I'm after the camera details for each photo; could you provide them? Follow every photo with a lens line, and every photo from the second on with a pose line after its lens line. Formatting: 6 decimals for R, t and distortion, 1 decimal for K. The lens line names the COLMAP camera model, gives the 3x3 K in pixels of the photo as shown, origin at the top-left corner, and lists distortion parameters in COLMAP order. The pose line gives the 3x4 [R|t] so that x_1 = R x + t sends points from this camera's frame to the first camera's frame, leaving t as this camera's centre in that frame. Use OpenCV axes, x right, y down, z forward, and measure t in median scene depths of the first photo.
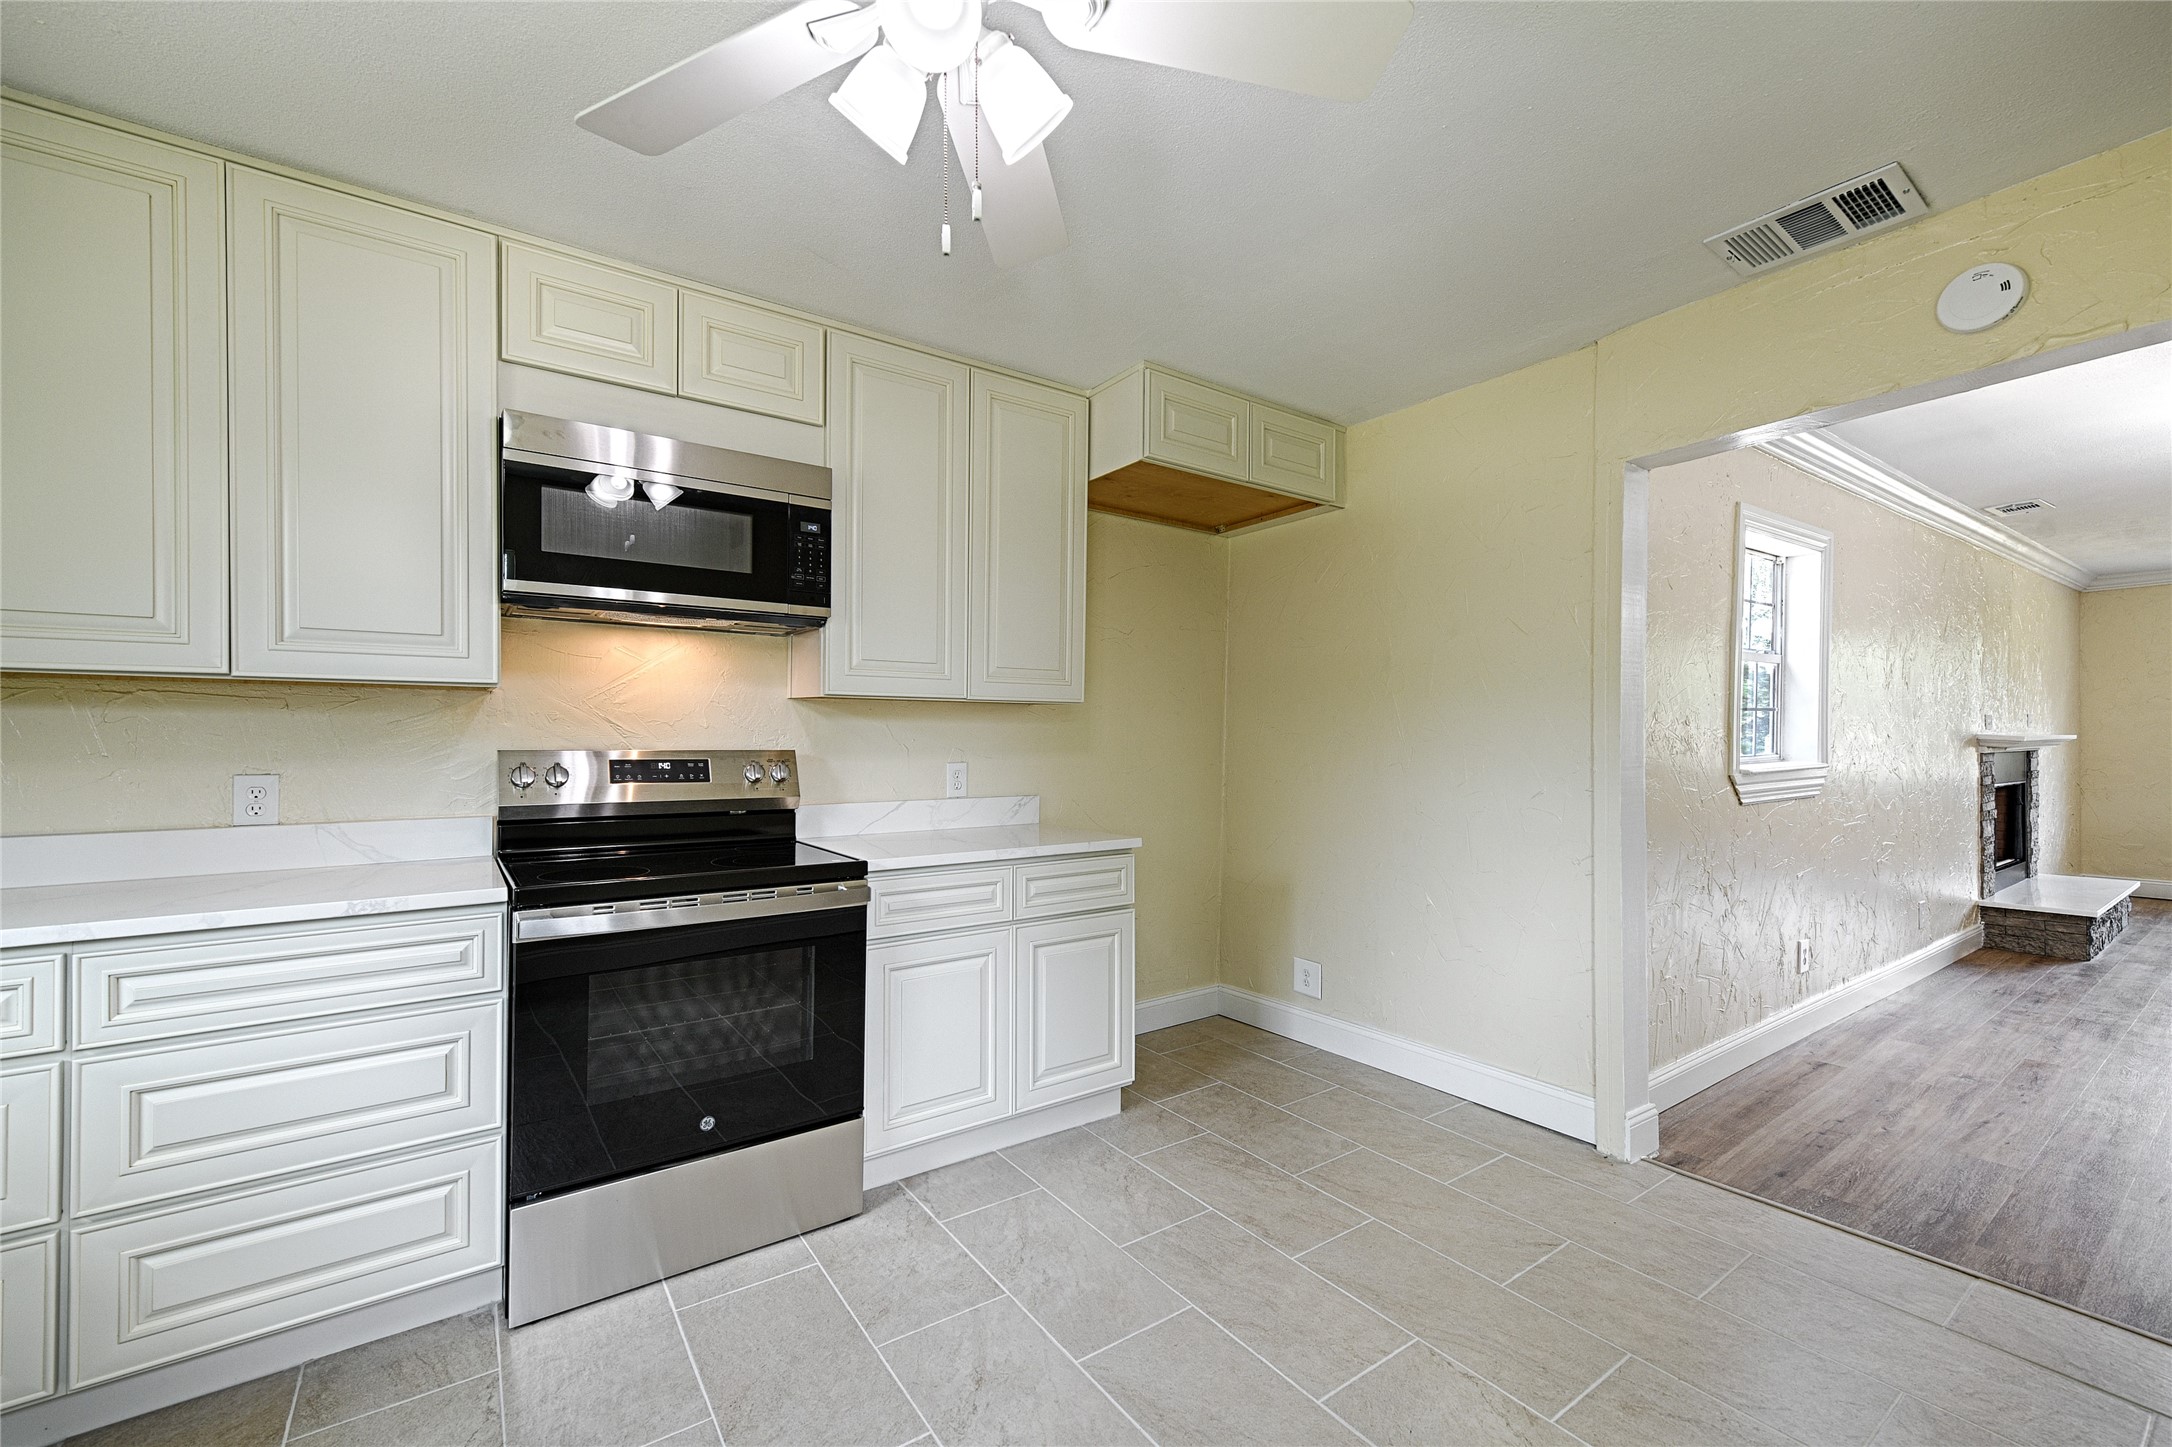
lens RADIAL K [[884.1, 0, 1097.0], [0, 884.1, 765.7], [0, 0, 1]] dist [0.008830, 0.000083]
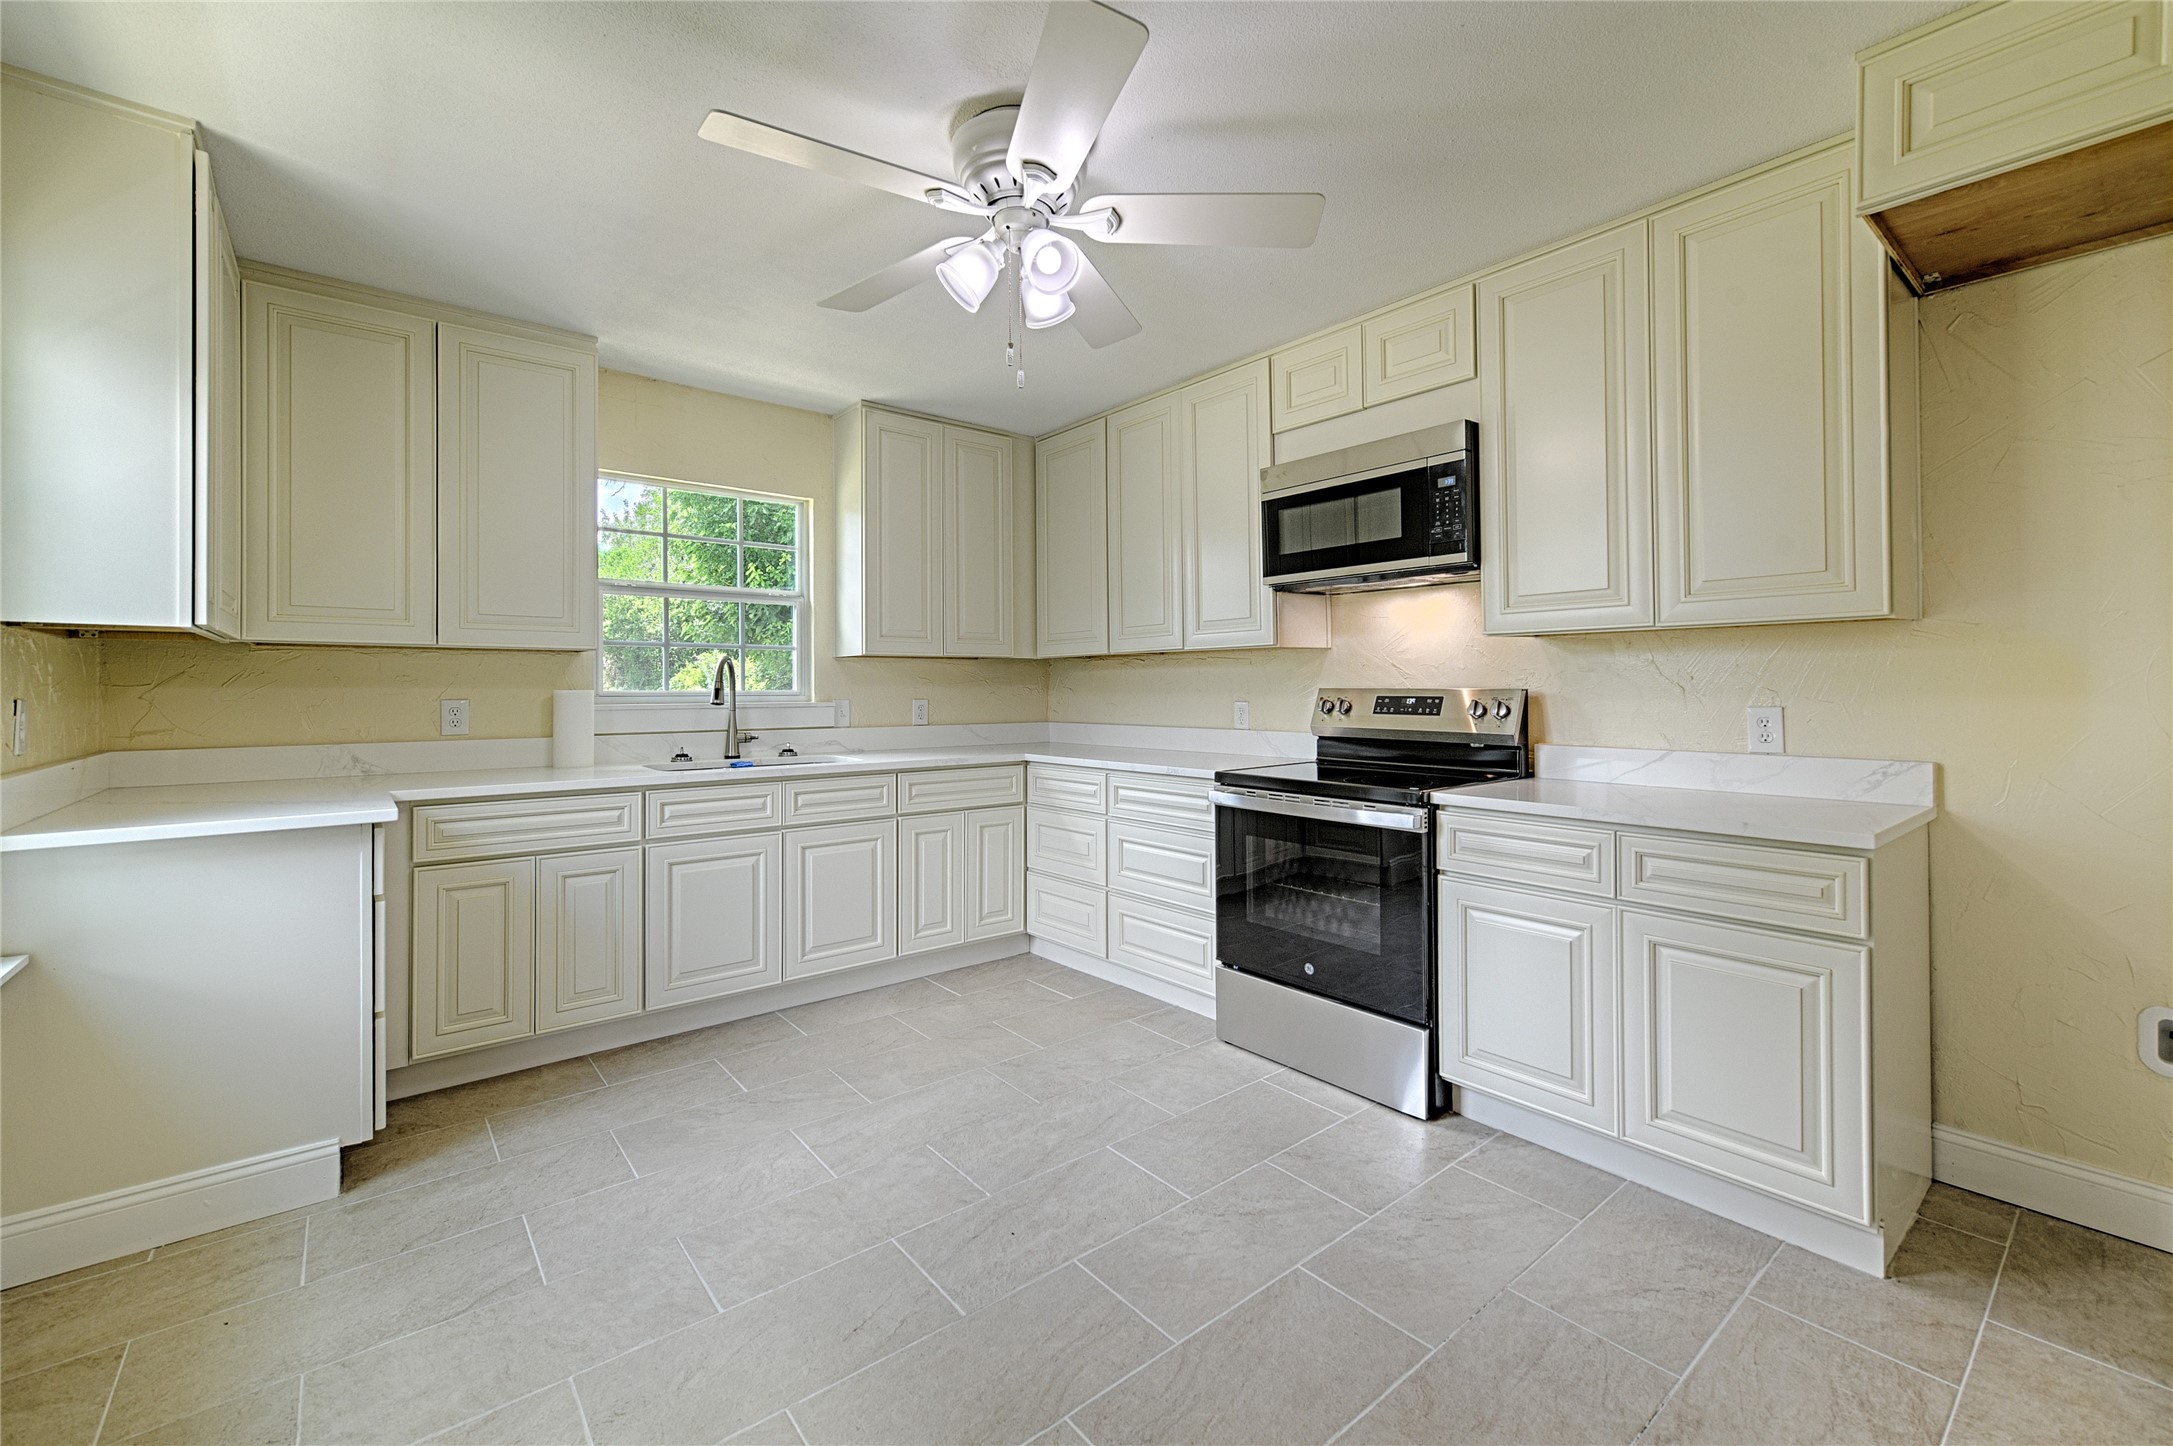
lens RADIAL K [[894.7, 0, 1086.5], [0, 894.7, 723.0], [0, 0, 1]] dist [0.001347, -0.000061]
pose [[0.068528, 0.038930, -0.996889, 0.712778], [-0.025075, 0.998990, 0.037288, -0.004841], [0.997334, 0.022442, 0.069435, 0.471854]]
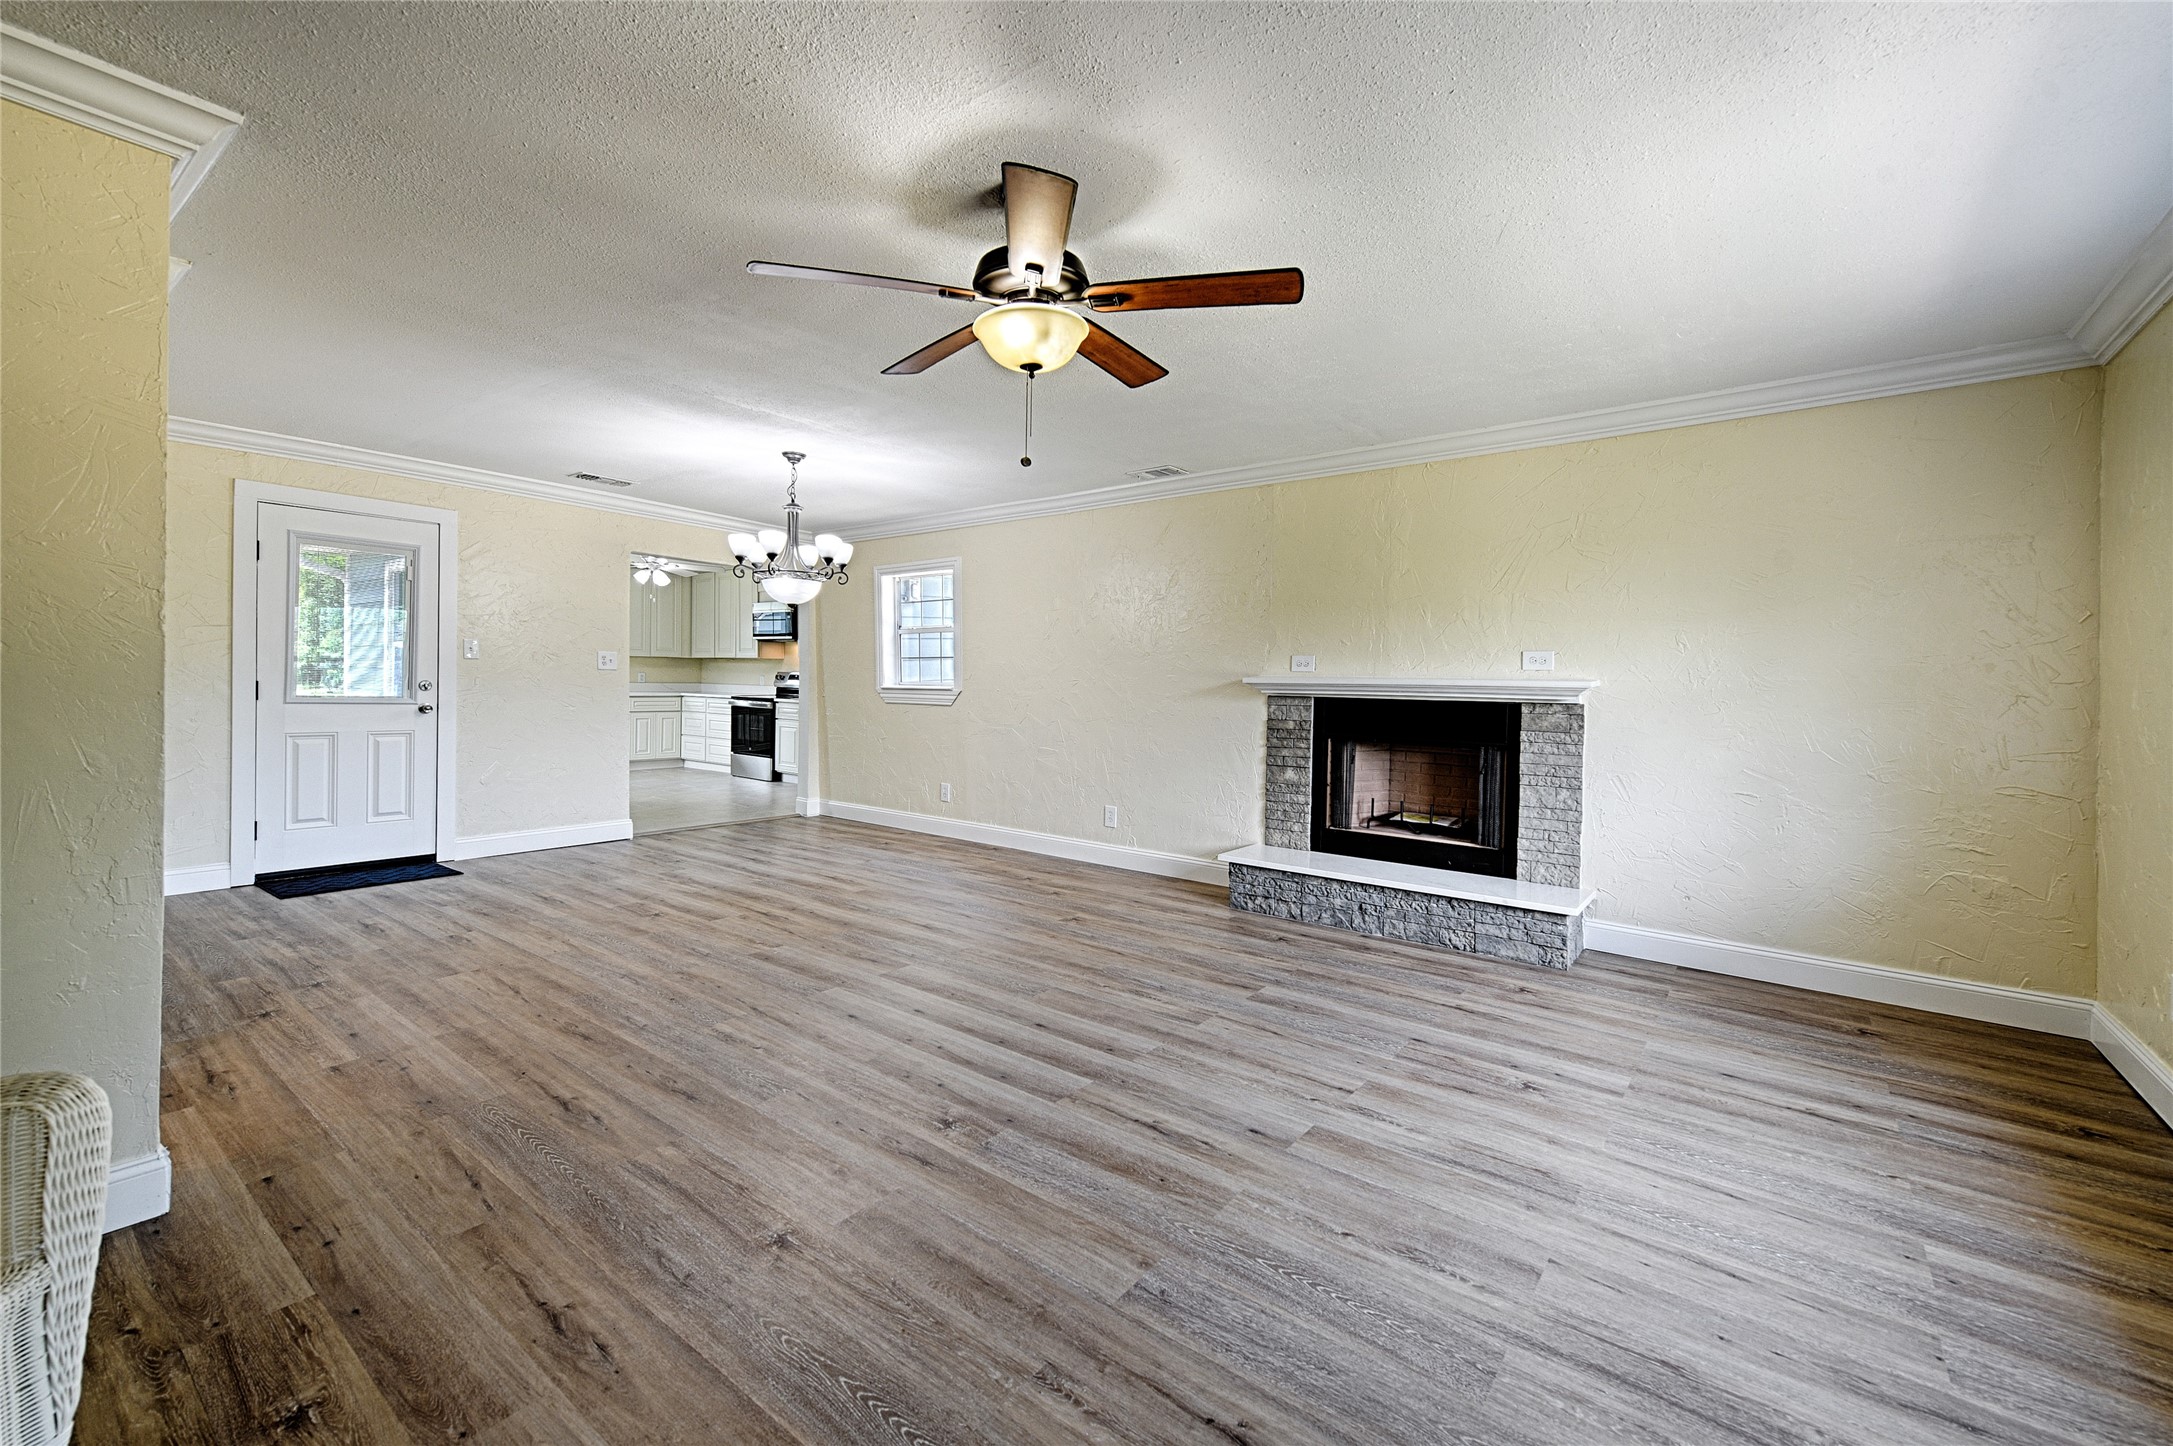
lens RADIAL K [[894.7, 0, 1086.5], [0, 894.7, 723.0], [0, 0, 1]] dist [0.001347, -0.000061]
pose [[0.295086, 0.057346, -0.953748, 3.848399], [-0.049816, 0.997763, 0.044579, -0.038364], [0.954171, 0.034357, 0.297283, 1.056279]]
